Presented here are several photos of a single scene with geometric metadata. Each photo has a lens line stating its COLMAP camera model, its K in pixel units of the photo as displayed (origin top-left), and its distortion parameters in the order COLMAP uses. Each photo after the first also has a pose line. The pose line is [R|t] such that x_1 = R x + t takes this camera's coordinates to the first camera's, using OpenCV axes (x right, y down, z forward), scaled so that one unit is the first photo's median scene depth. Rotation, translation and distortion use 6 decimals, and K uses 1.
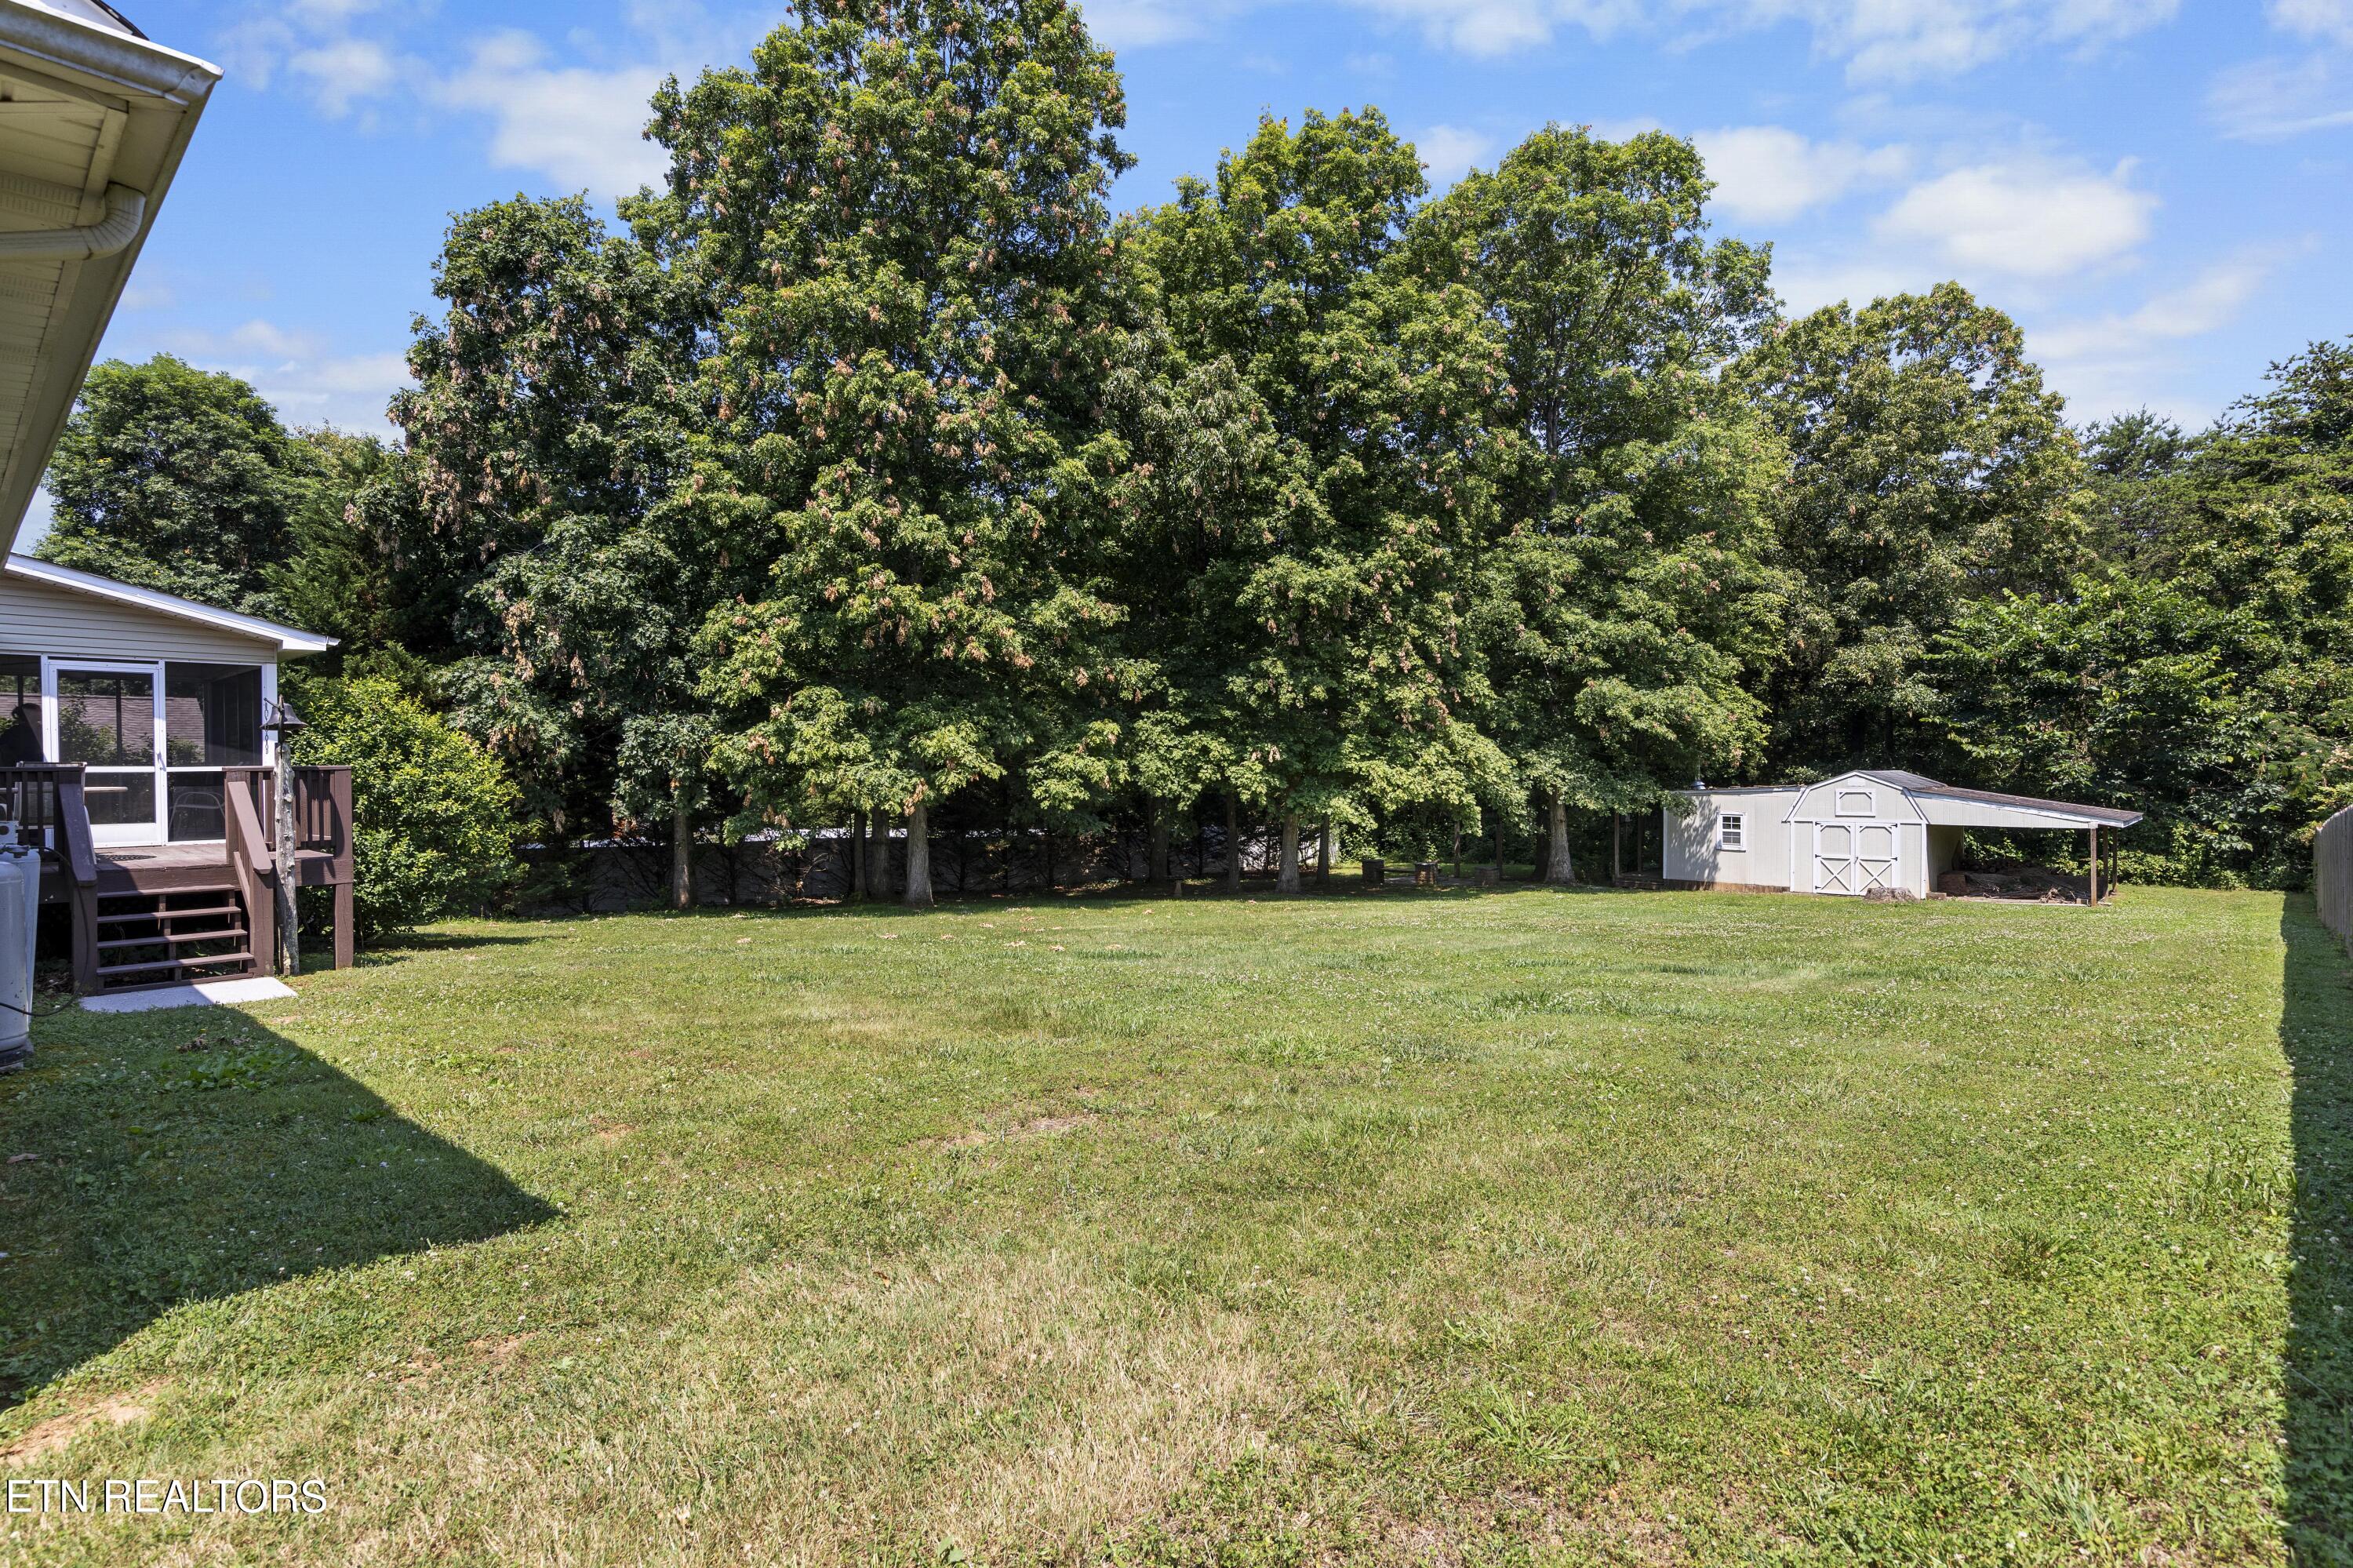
lens RADIAL K [[1205.6, 0, 1161.5], [0, 1205.6, 792.9], [0, 0, 1]] dist [-0.001057, -0.000441]
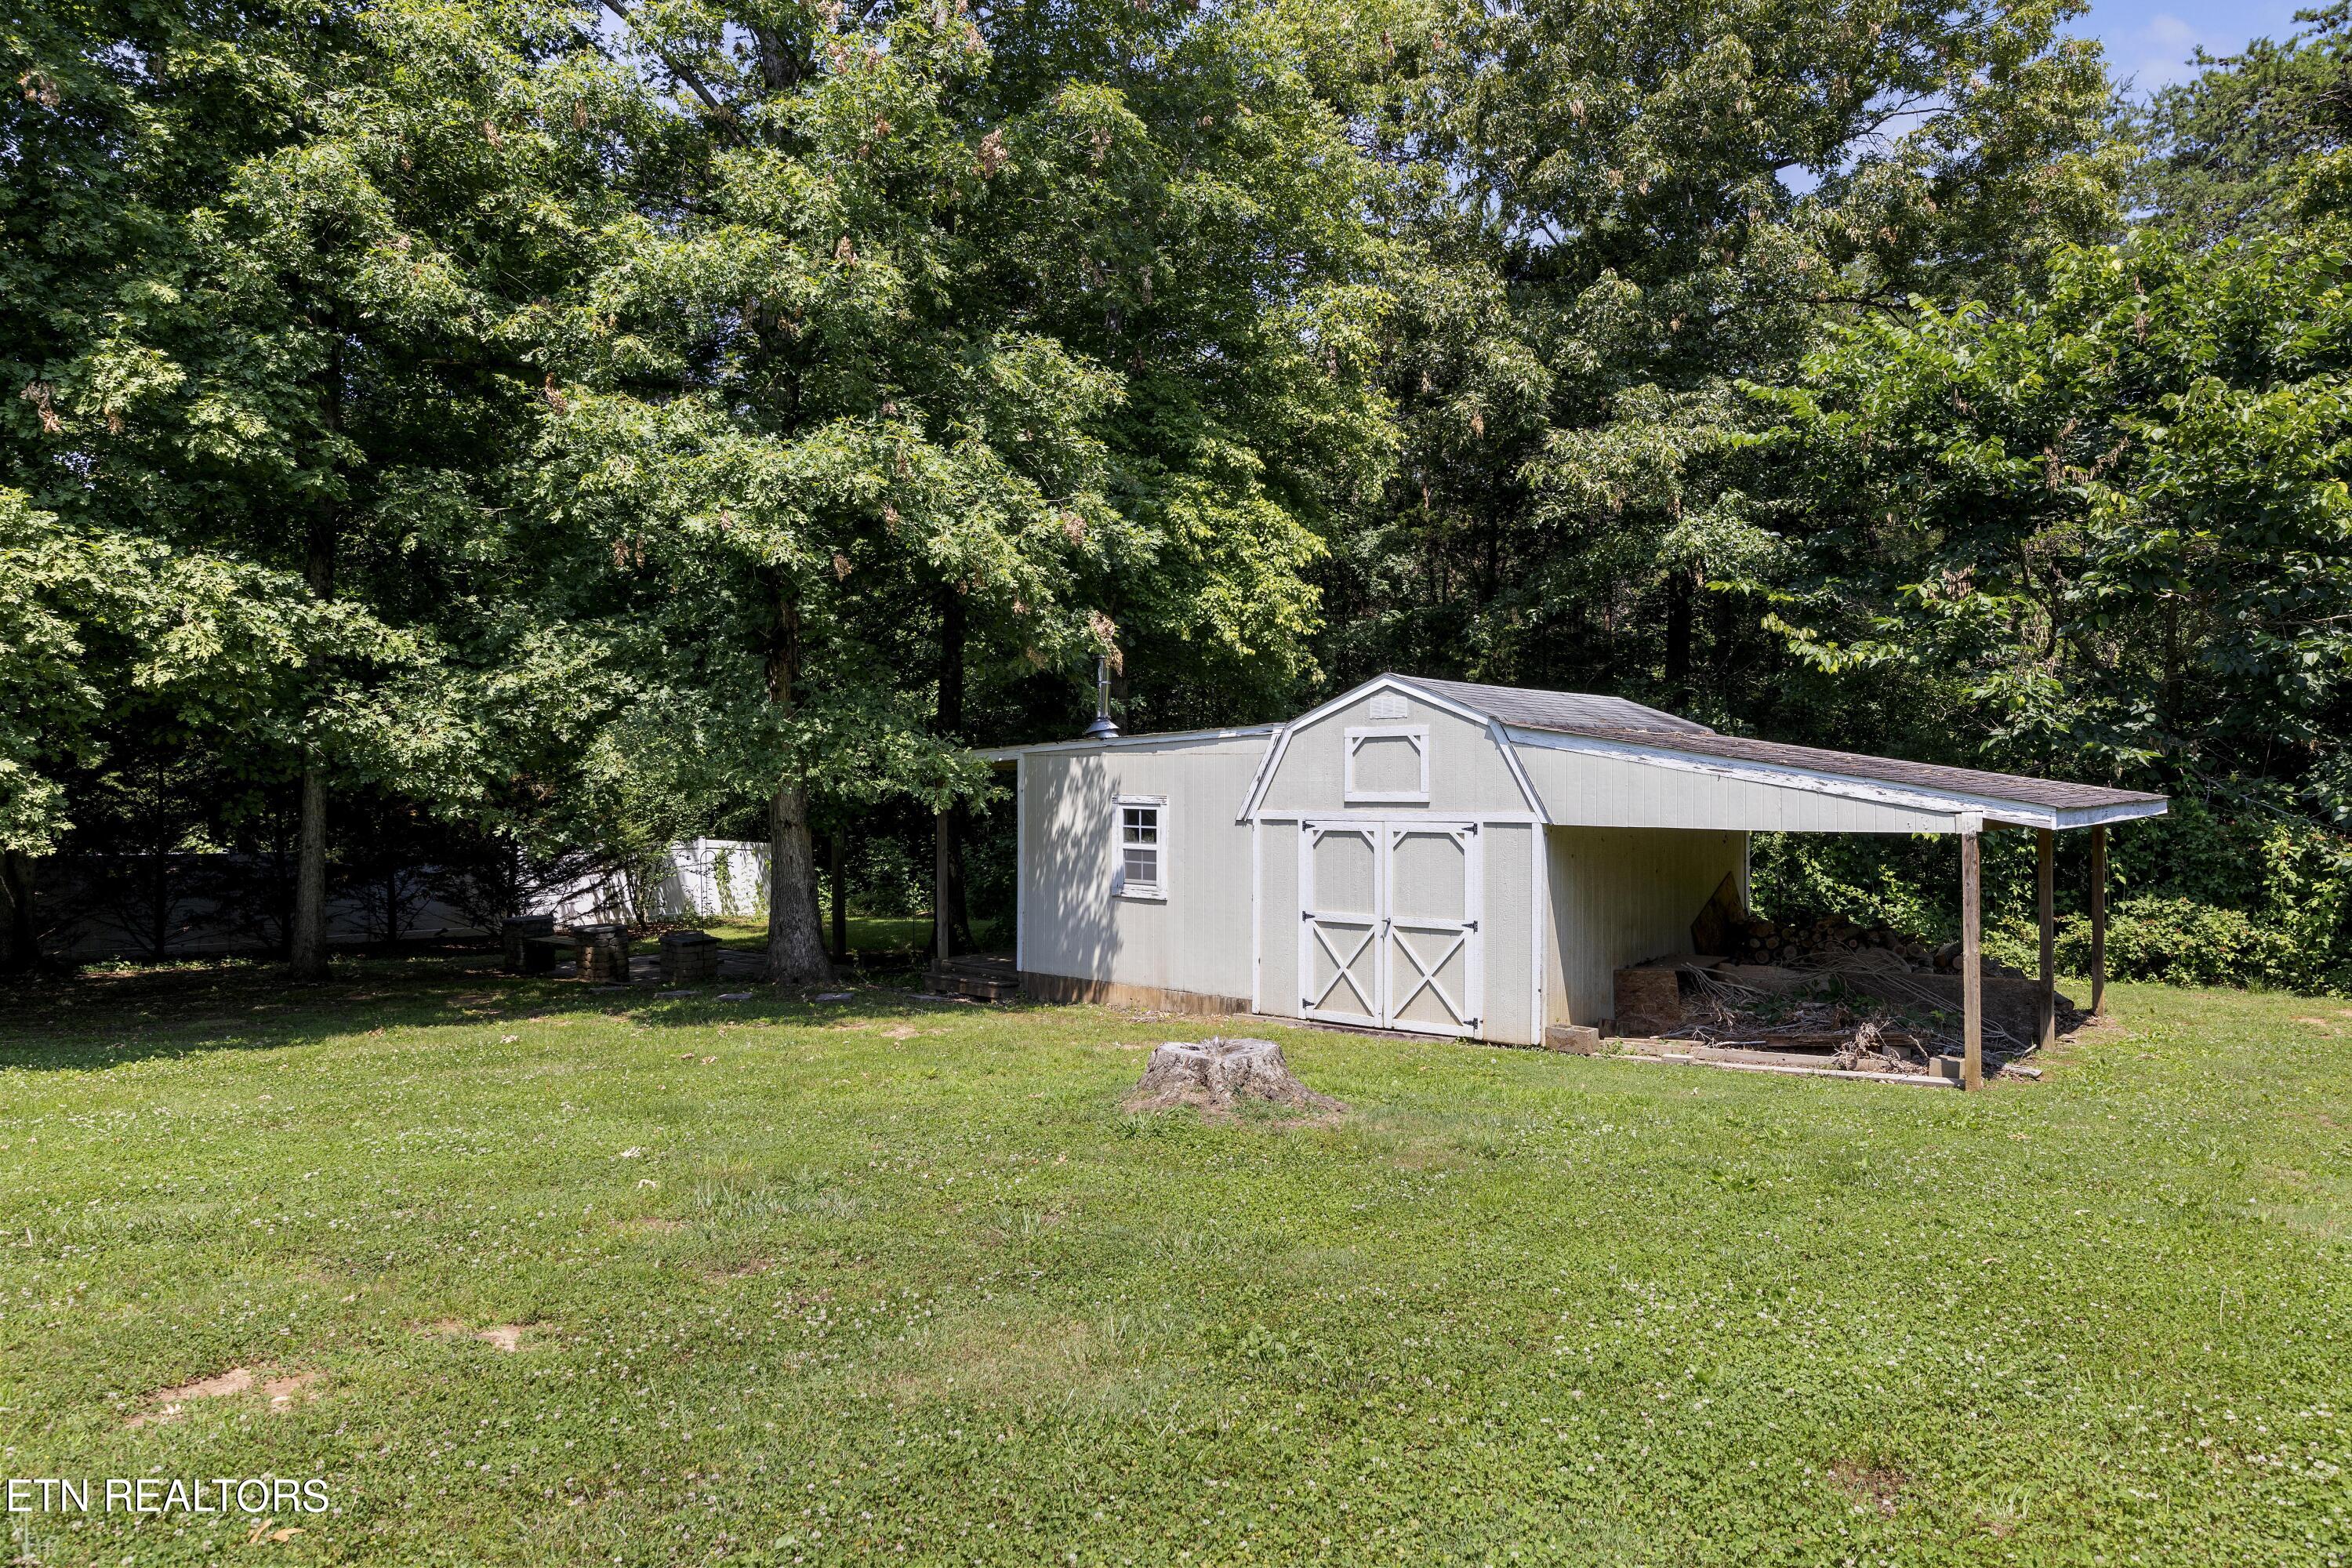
lens RADIAL K [[1604.7, 0, 1176.0], [0, 1604.7, 784.0], [0, 0, 1]] dist [0.005233, 0.003870]
pose [[0.997581, 0.002963, 0.069450, 0.447999], [-0.001930, 0.999887, -0.014930, 0.019372], [-0.069487, 0.014760, 0.997474, 0.499613]]
